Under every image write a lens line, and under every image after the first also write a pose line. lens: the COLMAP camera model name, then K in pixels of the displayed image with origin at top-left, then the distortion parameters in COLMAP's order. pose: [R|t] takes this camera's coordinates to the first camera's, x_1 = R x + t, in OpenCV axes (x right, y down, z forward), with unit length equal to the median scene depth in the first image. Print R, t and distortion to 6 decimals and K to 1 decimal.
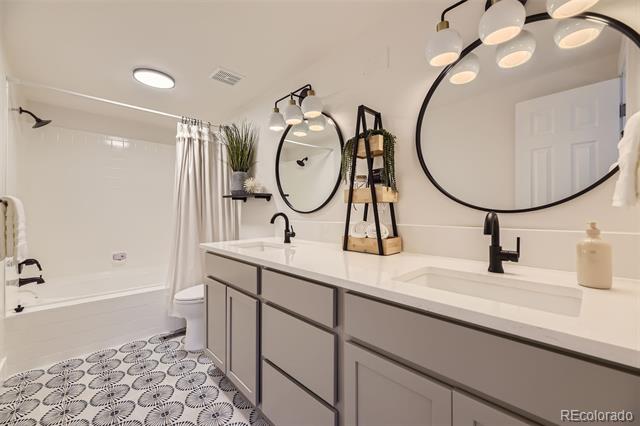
lens RADIAL K [[259.6, 0, 320.6], [0, 259.6, 212.7], [0, 0, 1]] dist [0.006005, -0.000167]
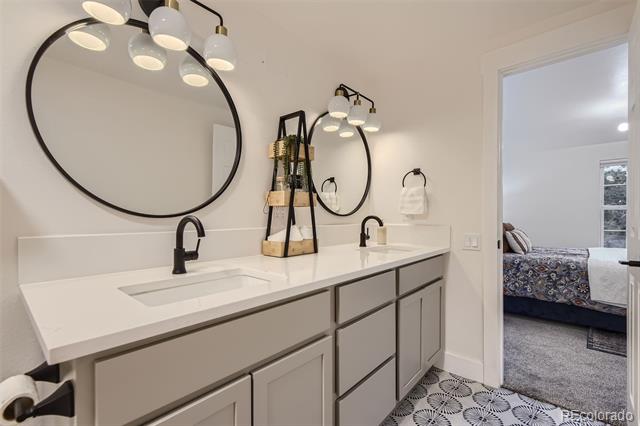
lens RADIAL K [[293.1, 0, 319.7], [0, 293.1, 215.1], [0, 0, 1]] dist [0.002922, 0.000292]
pose [[-0.085840, -0.000524, 0.996309, -0.959311], [0.001837, 0.999998, 0.000684, -0.003312], [-0.996307, 0.001889, -0.085839, 0.990322]]
